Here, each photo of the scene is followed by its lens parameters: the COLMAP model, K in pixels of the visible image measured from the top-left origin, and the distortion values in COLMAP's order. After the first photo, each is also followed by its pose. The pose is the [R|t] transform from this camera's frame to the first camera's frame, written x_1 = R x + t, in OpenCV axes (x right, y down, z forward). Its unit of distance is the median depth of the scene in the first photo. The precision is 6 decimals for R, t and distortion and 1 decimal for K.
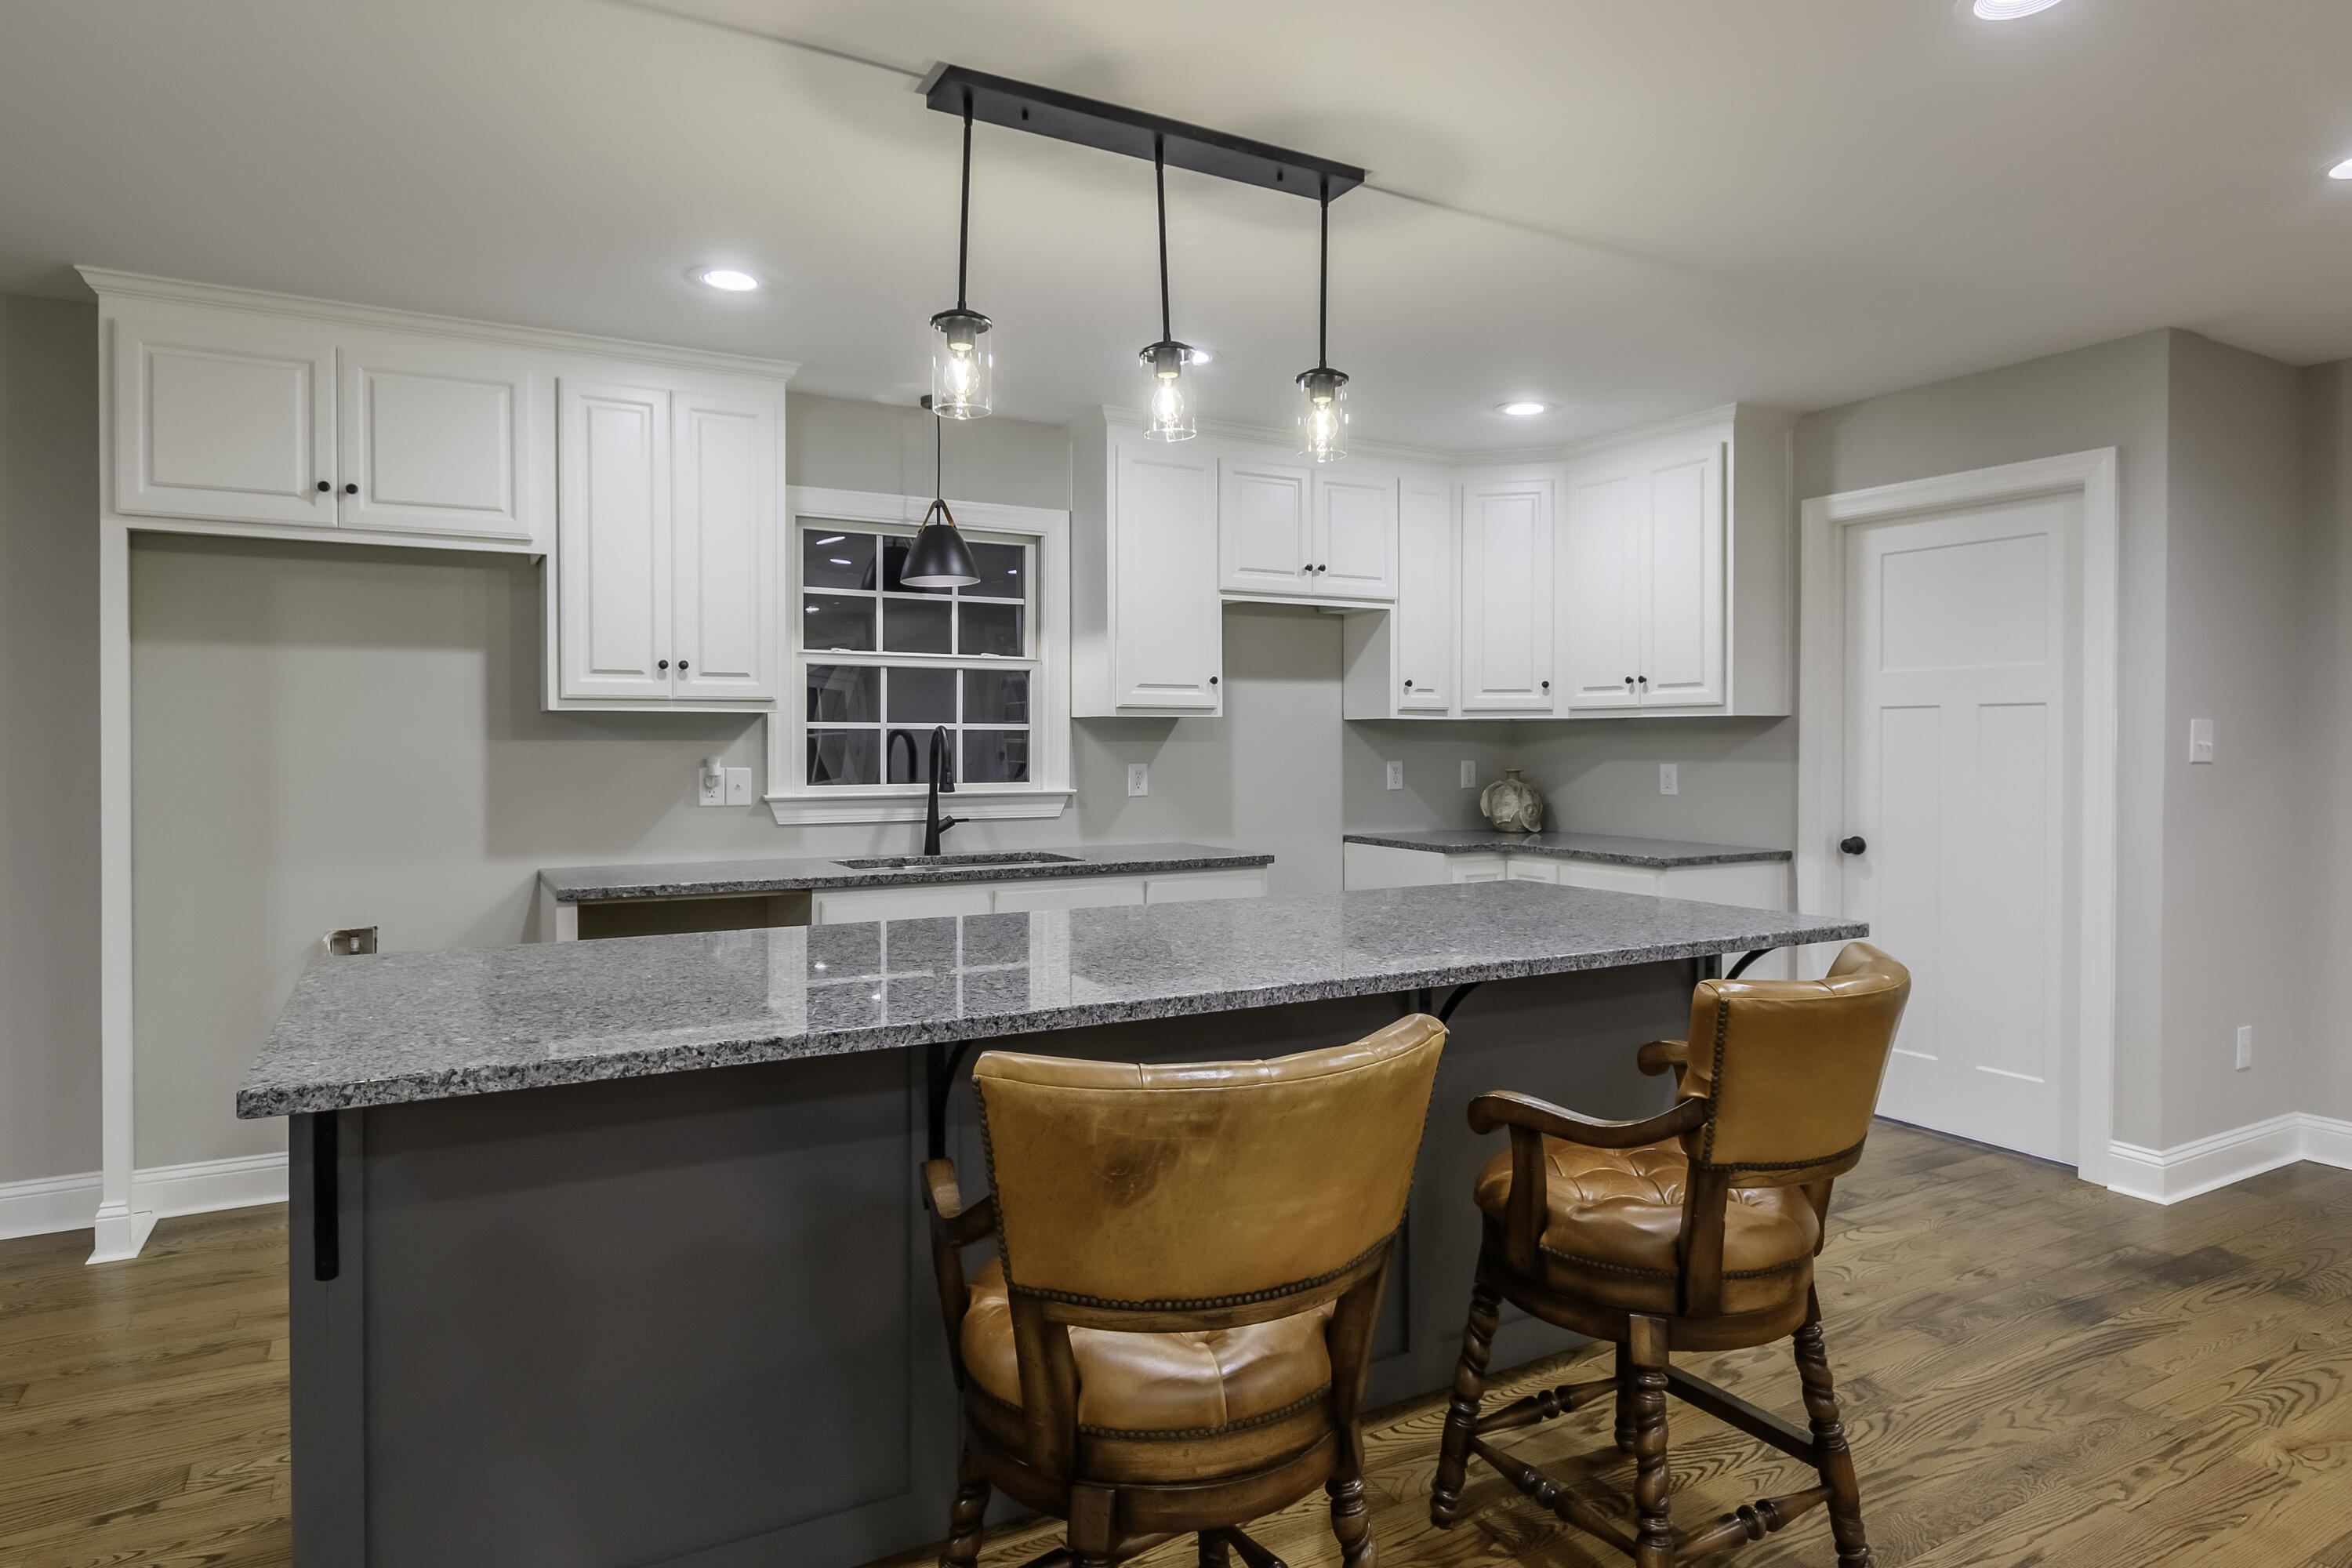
lens RADIAL K [[1354.4, 0, 1227.6], [0, 1354.4, 745.6], [0, 0, 1]] dist [0.001814, -0.002279]
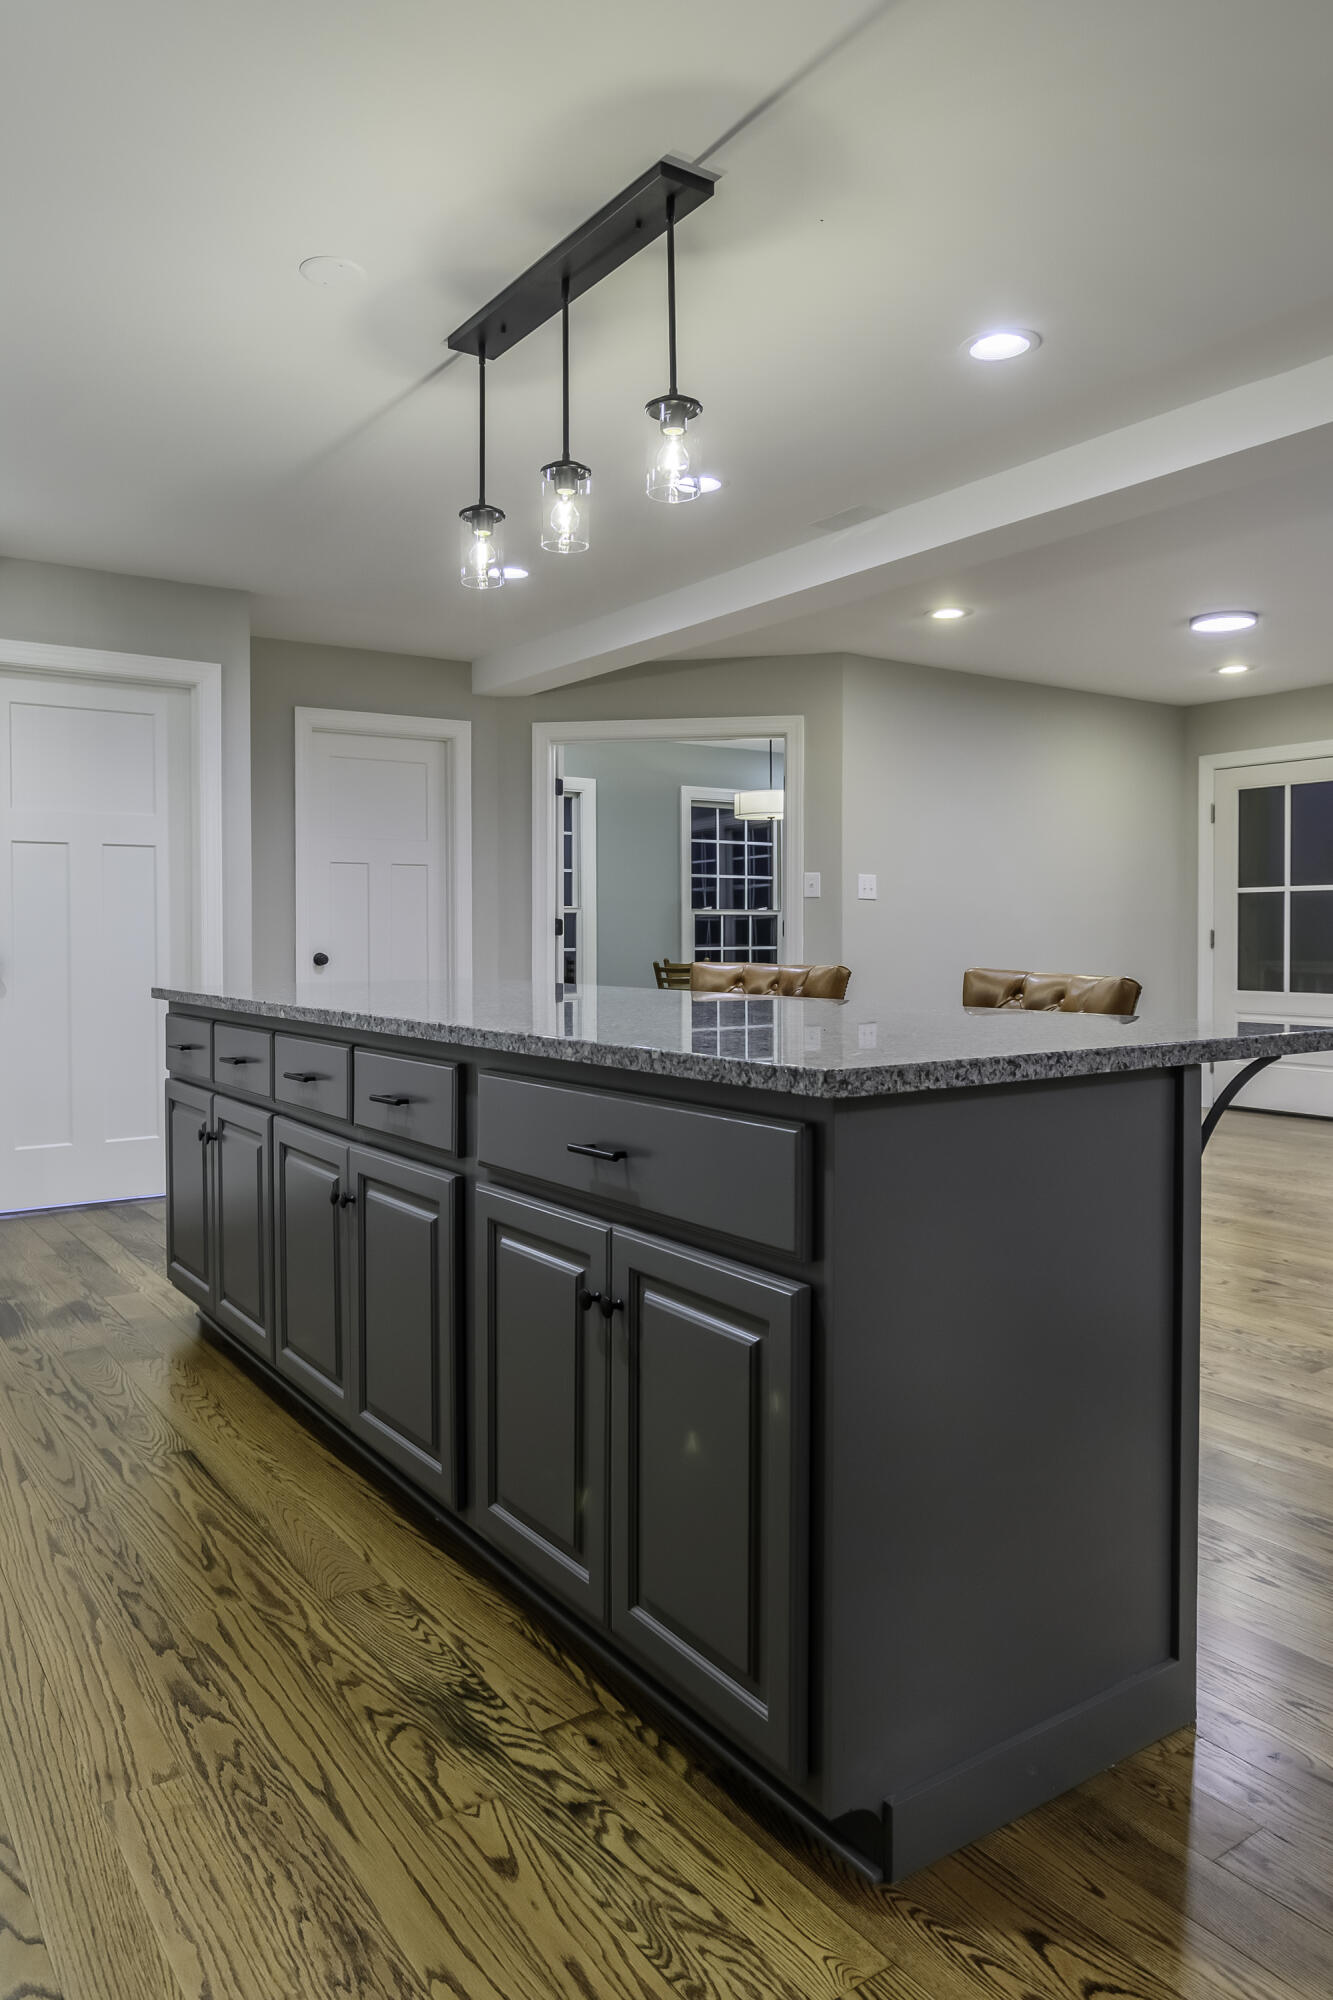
lens RADIAL K [[1322.9, 0, 631.2], [0, 1322.9, 962.9], [0, 0, 1]] dist [-0.004318, -0.000259]
pose [[-0.064219, -0.023882, 0.997650, -0.647178], [0.006558, 0.999682, 0.024353, 0.049556], [-0.997914, 0.008106, -0.064042, 0.585899]]
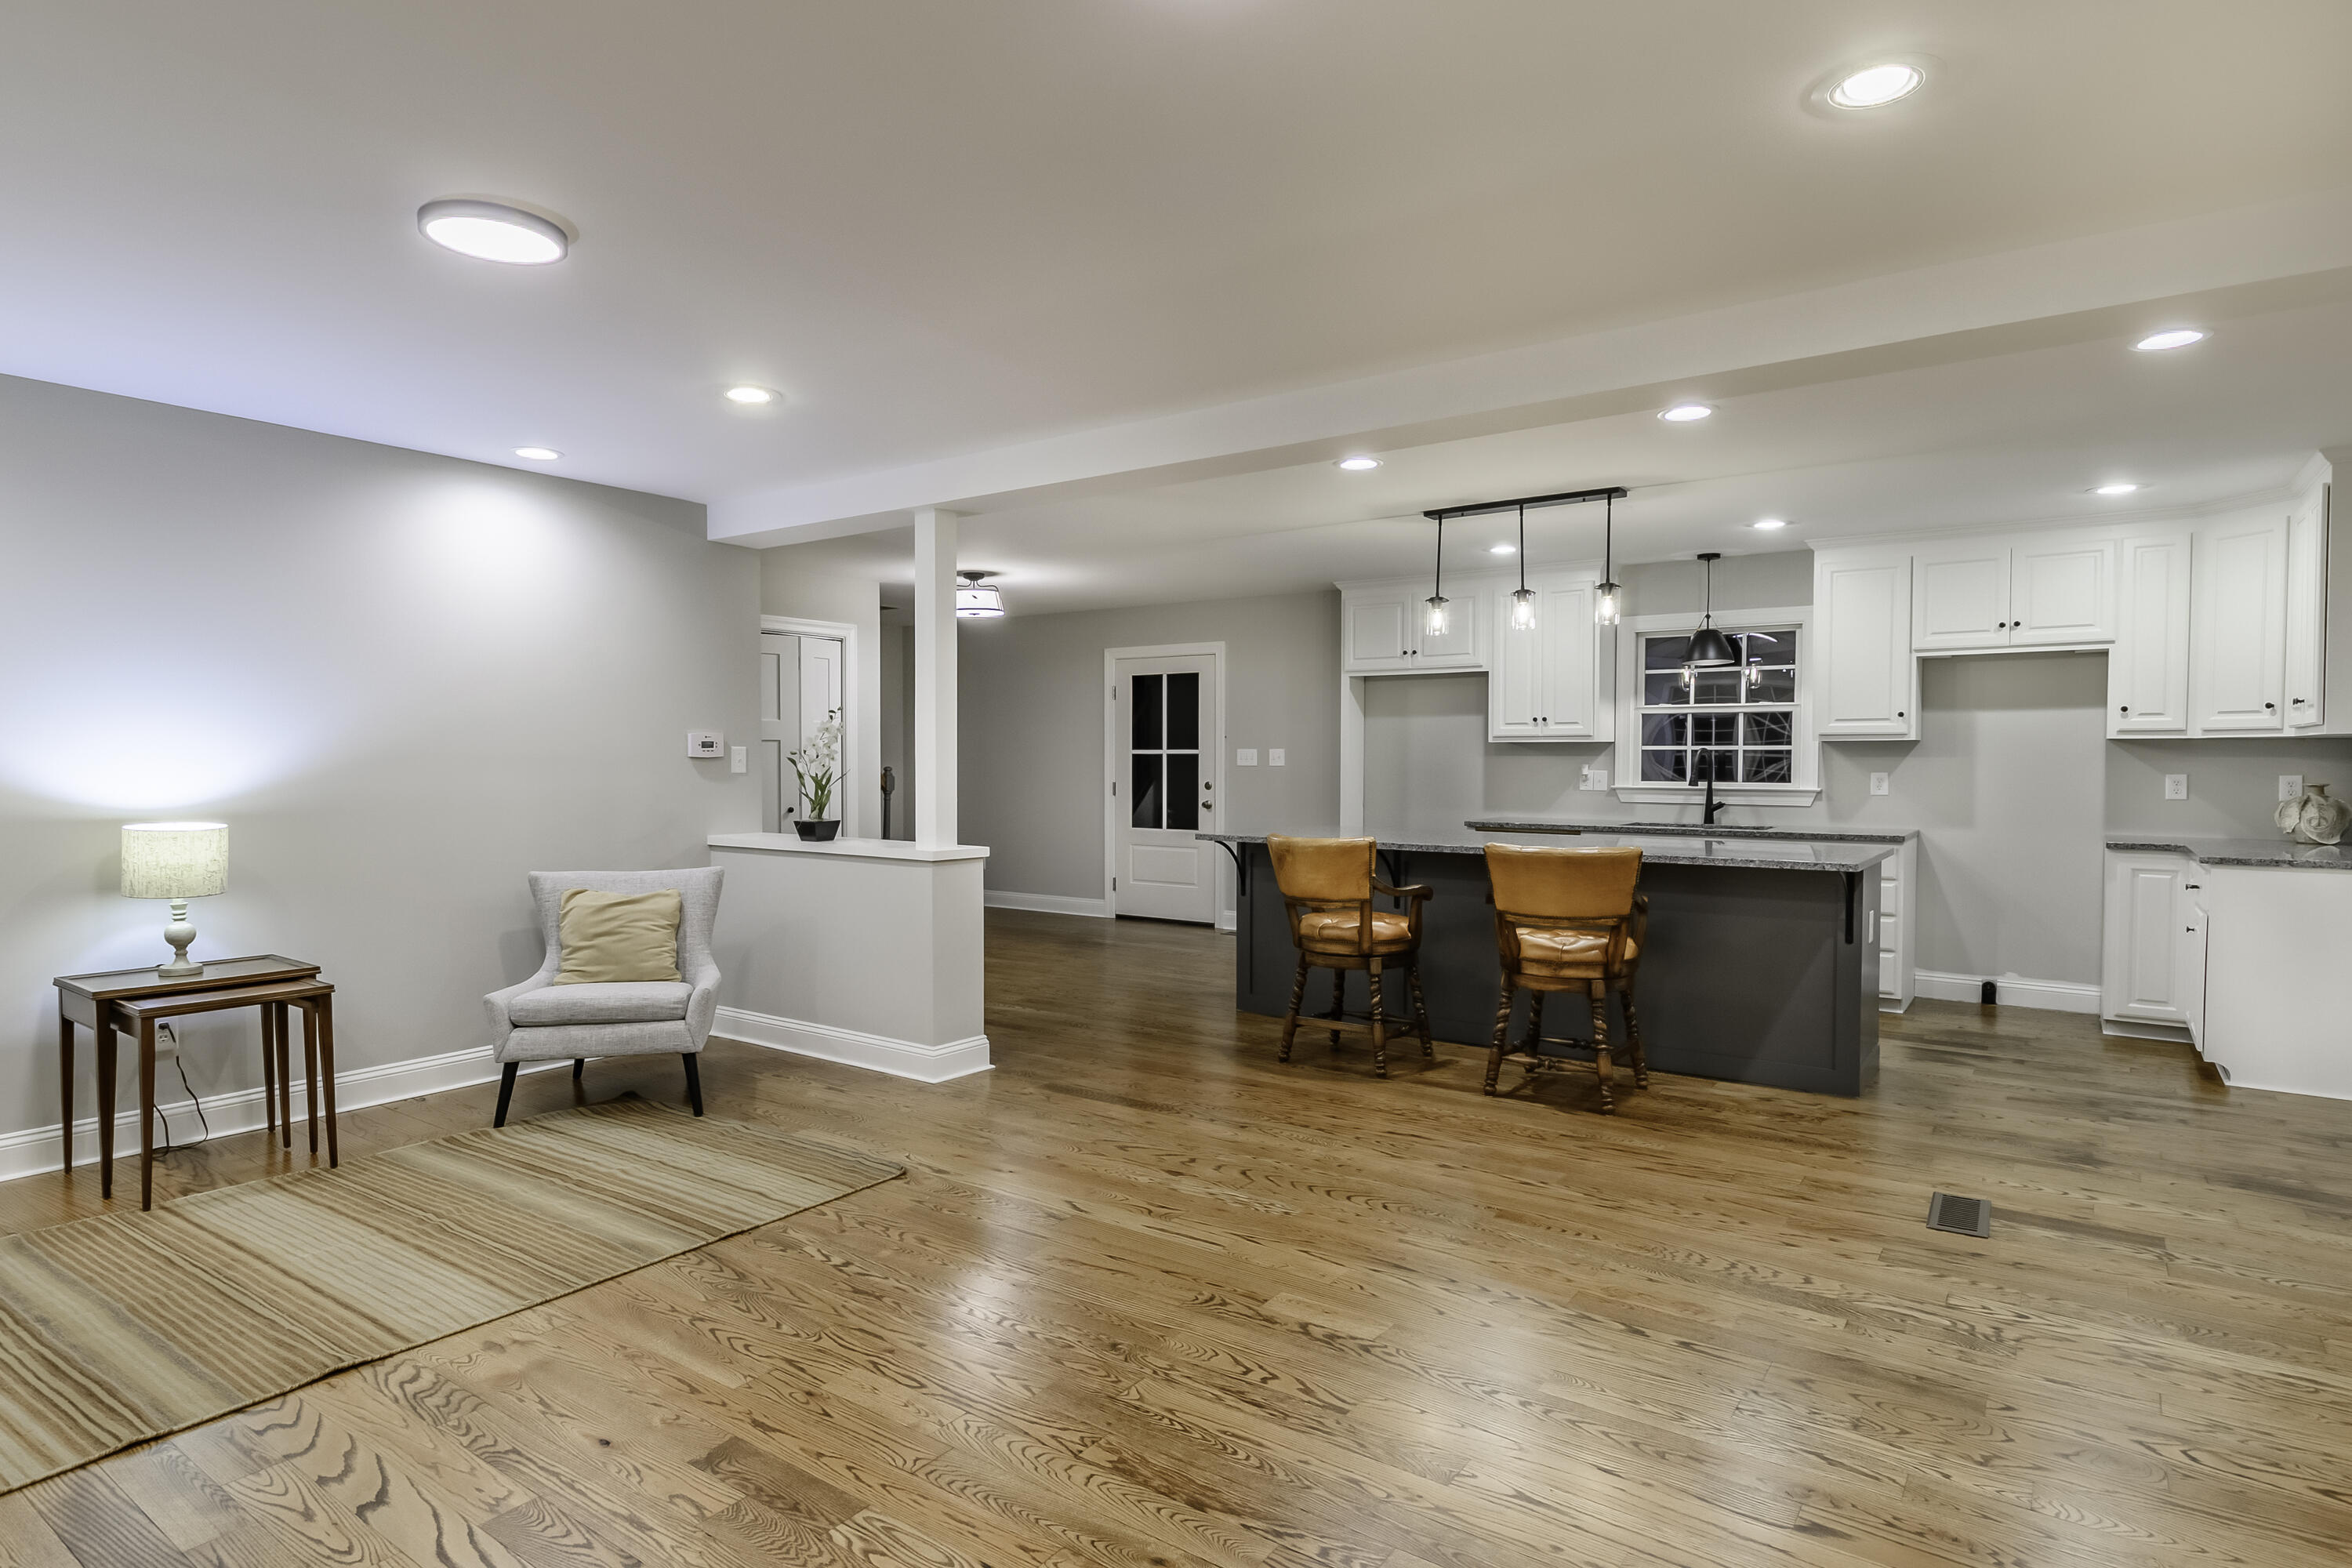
lens RADIAL K [[1310.8, 0, 1048.7], [0, 1310.8, 792.3], [0, 0, 1]] dist [0.002196, 0.000143]
pose [[0.367282, 0.026763, -0.929724, 1.015325], [-0.004151, 0.999623, 0.027135, 0.000112], [0.930100, -0.006107, 0.367255, -0.372115]]
